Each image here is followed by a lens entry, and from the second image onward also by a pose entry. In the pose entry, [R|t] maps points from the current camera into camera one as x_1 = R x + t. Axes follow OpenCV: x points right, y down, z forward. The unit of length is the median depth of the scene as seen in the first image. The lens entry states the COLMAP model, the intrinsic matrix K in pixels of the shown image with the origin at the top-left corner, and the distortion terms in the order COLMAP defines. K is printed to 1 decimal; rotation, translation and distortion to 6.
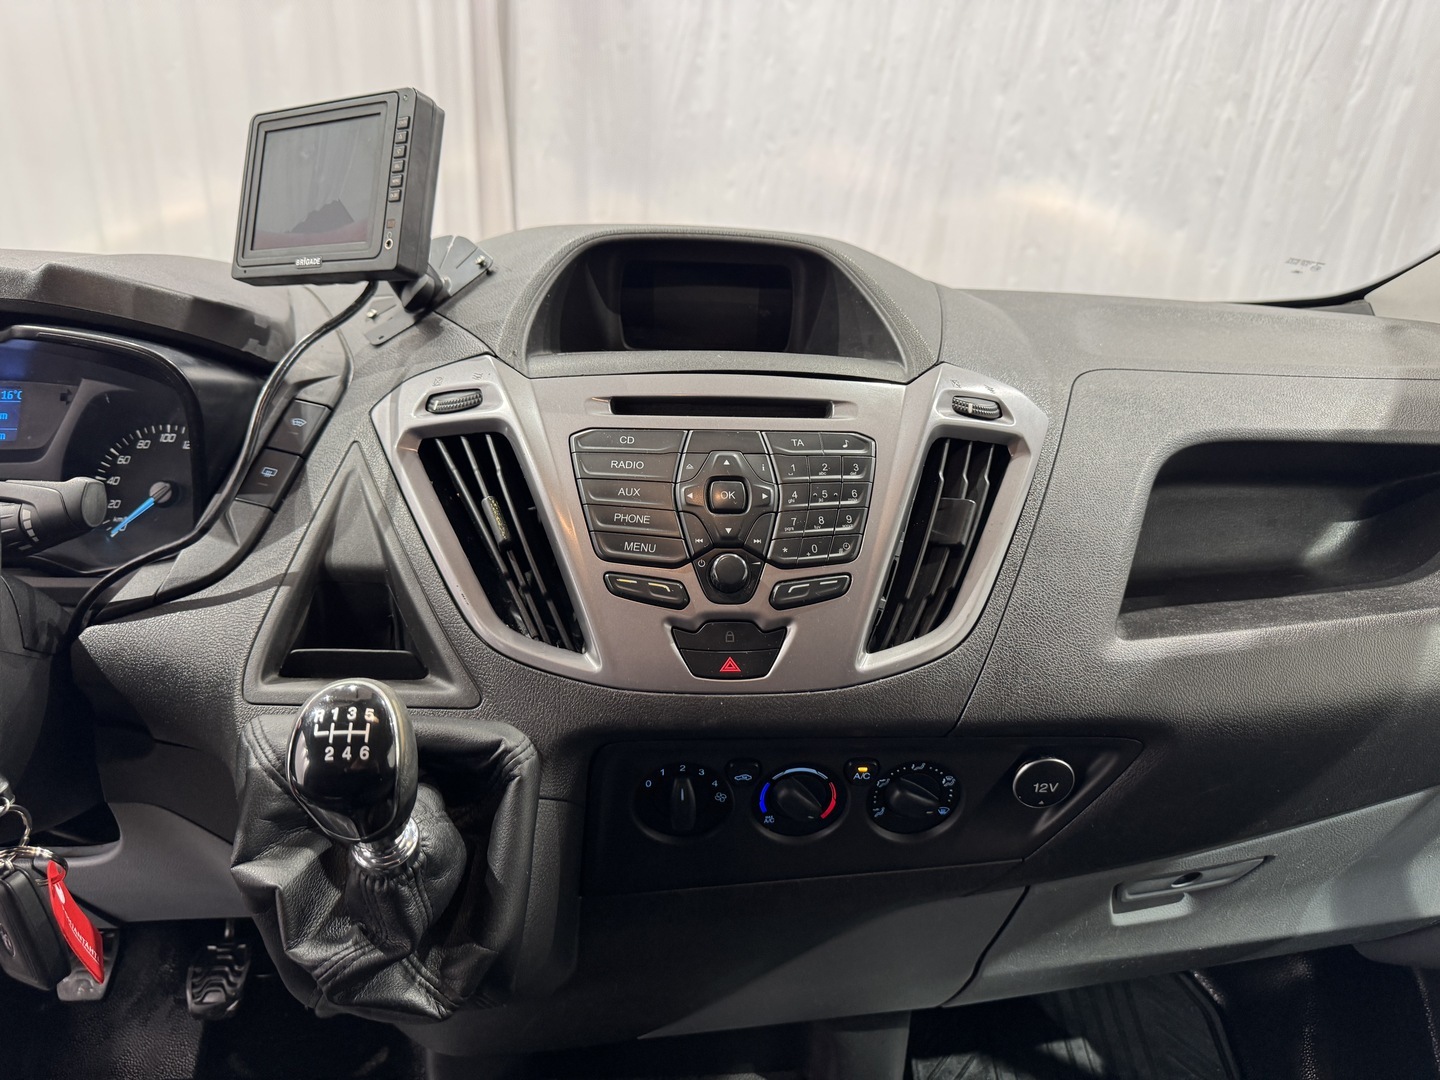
lens RADIAL K [[1006.3, 0, 723.5], [0, 1006.3, 537.9], [0, 0, 1]] dist [0.044599, -0.021334]
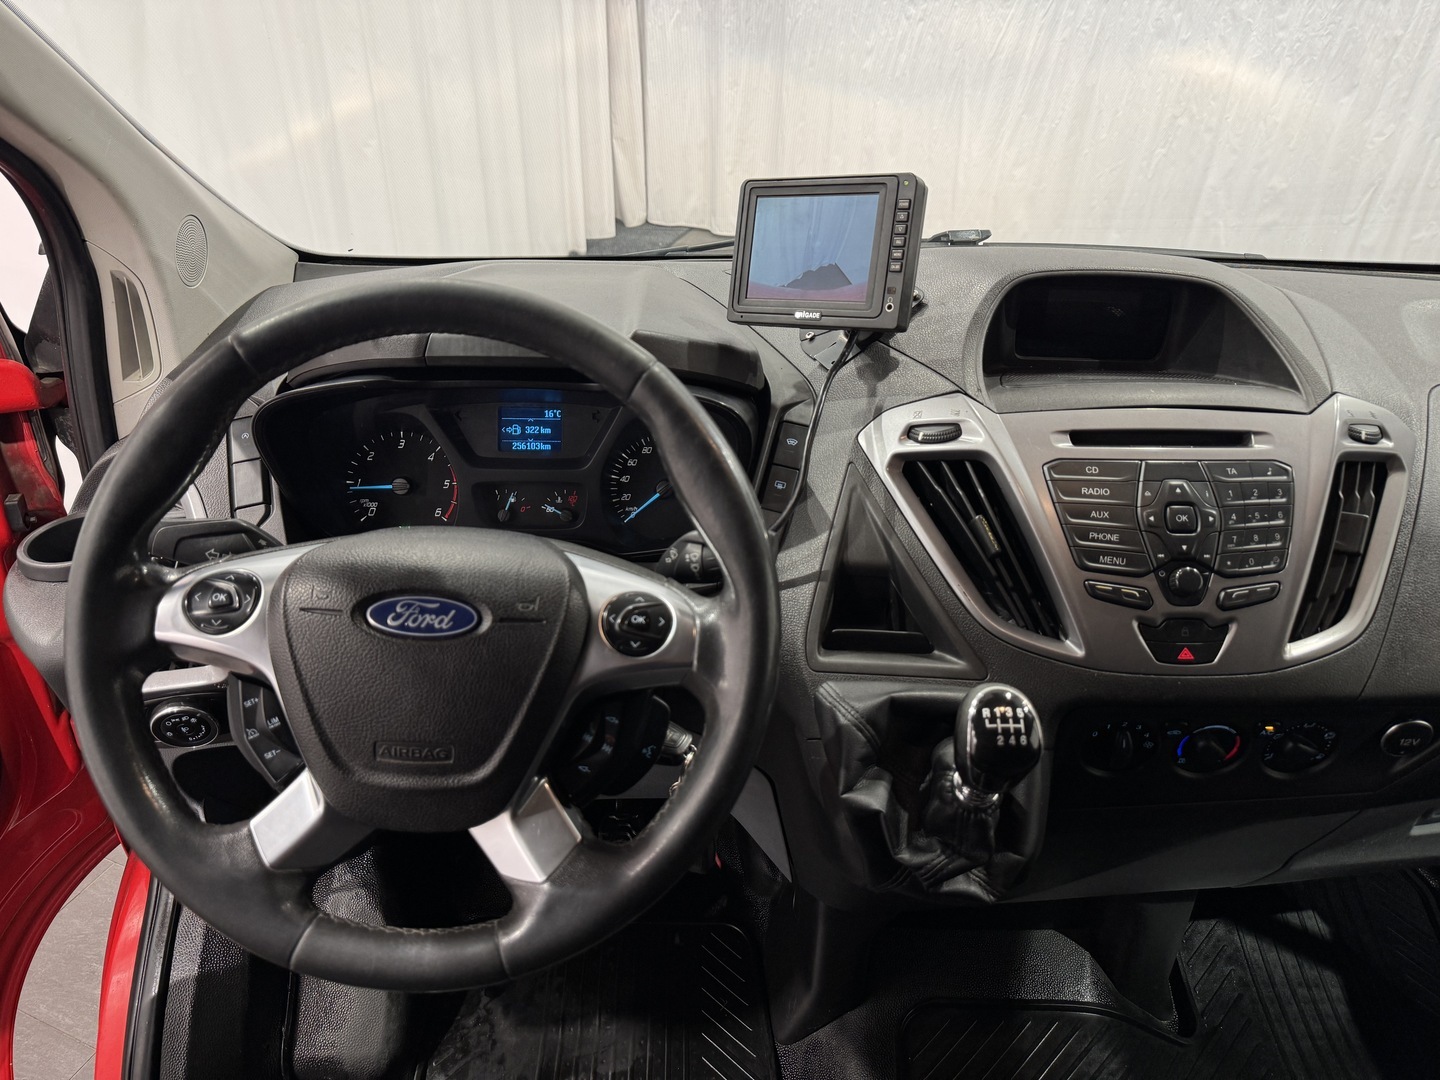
lens RADIAL K [[1006.3, 0, 712.5], [0, 1006.3, 538.0], [0, 0, 1]] dist [0.044599, -0.021334]
pose [[0.997642, 0.009832, -0.067924, -0.473493], [-0.000096, 0.989884, 0.141882, -0.189951], [0.068632, -0.141541, 0.987550, -0.288411]]
